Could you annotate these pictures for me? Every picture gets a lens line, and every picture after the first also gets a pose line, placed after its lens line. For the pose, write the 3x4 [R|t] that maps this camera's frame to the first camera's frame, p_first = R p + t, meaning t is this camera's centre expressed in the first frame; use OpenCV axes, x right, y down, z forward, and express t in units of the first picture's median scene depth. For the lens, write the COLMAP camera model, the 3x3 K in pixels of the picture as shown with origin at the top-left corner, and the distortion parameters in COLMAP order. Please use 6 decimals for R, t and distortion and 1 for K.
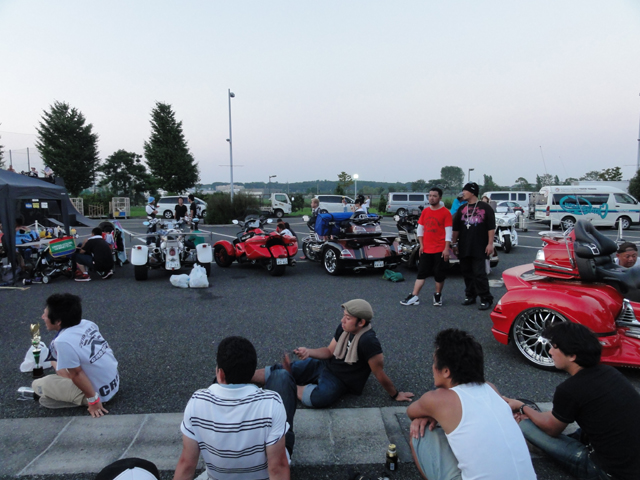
lens RADIAL K [[456.9, 0, 319.2], [0, 456.9, 240.0], [0, 0, 1]] dist [0.004265, 0.002527]
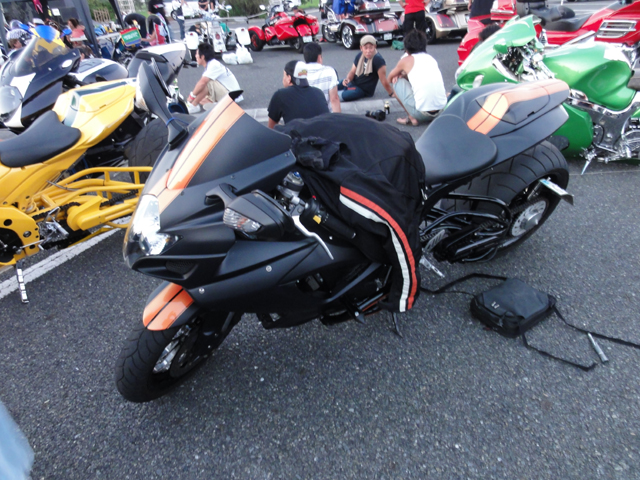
lens RADIAL K [[456.9, 0, 322.1], [0, 456.9, 236.4], [0, 0, 1]] dist [0.004265, 0.002527]
pose [[0.997887, -0.052380, -0.038453, -0.023139], [0.063304, 0.917162, 0.393455, 0.050776], [0.014659, -0.395057, 0.918540, -0.314701]]
